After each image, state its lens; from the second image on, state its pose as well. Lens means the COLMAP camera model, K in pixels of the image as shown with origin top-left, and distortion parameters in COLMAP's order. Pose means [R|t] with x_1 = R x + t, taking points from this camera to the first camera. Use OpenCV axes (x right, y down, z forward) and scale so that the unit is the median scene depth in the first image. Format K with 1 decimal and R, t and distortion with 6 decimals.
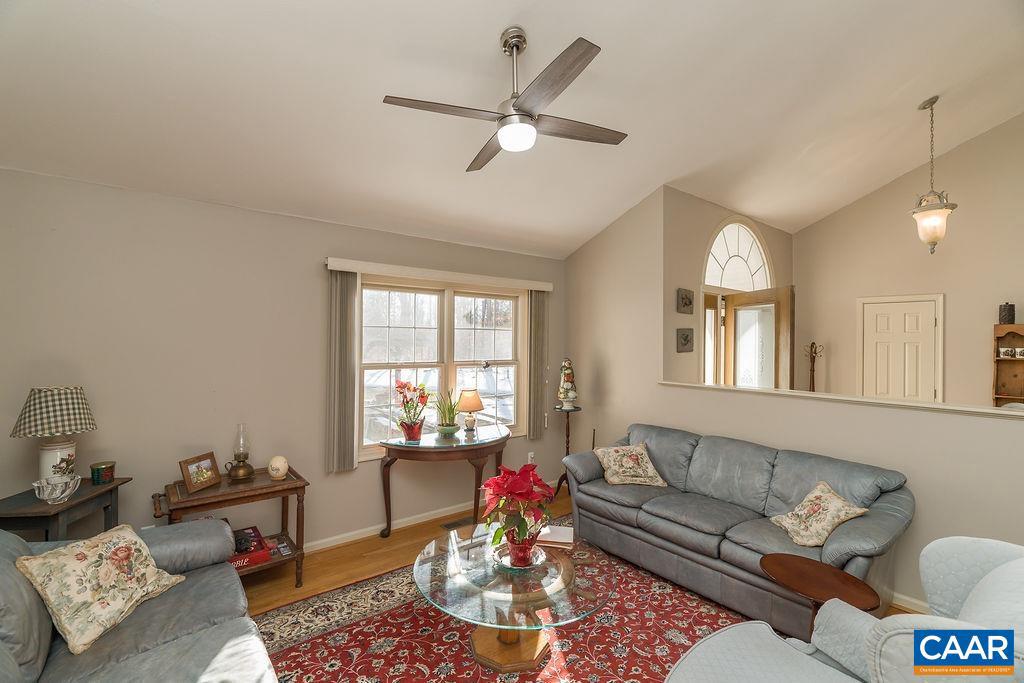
lens RADIAL K [[458.4, 0, 511.8], [0, 458.4, 336.7], [0, 0, 1]] dist [-0.002431, 0.001115]
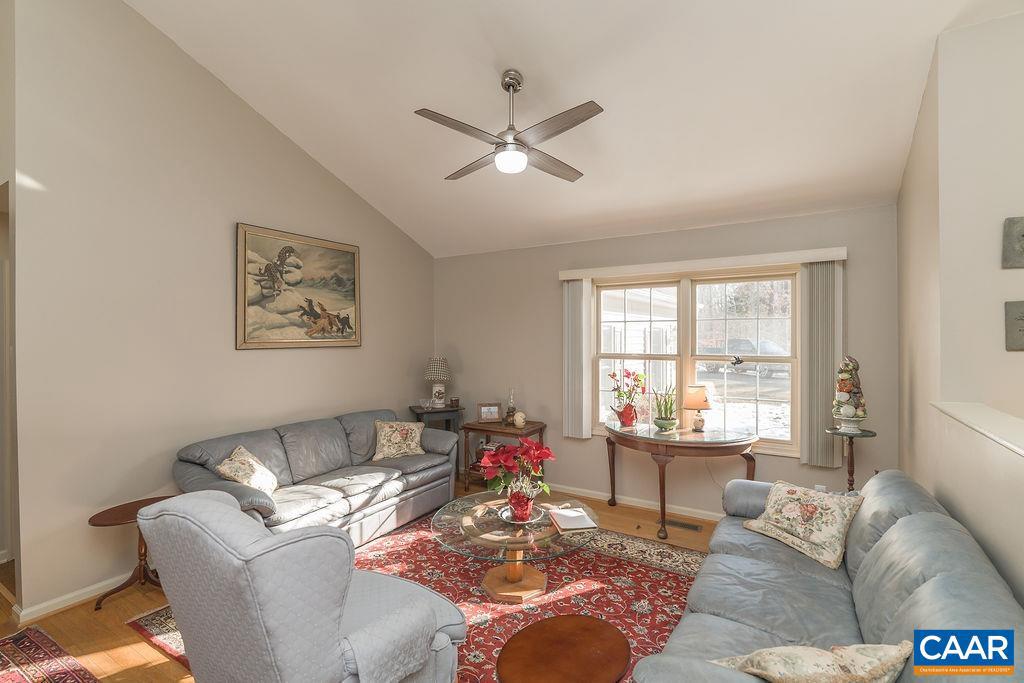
lens RADIAL K [[467.9, 0, 512.4], [0, 467.9, 336.6], [0, 0, 1]] dist [-0.004032, 0.000584]
pose [[0.327710, -0.011334, -0.944710, 0.686588], [0.012400, 0.999894, -0.007695, 0.019108], [0.944697, -0.009193, 0.327816, 0.354112]]
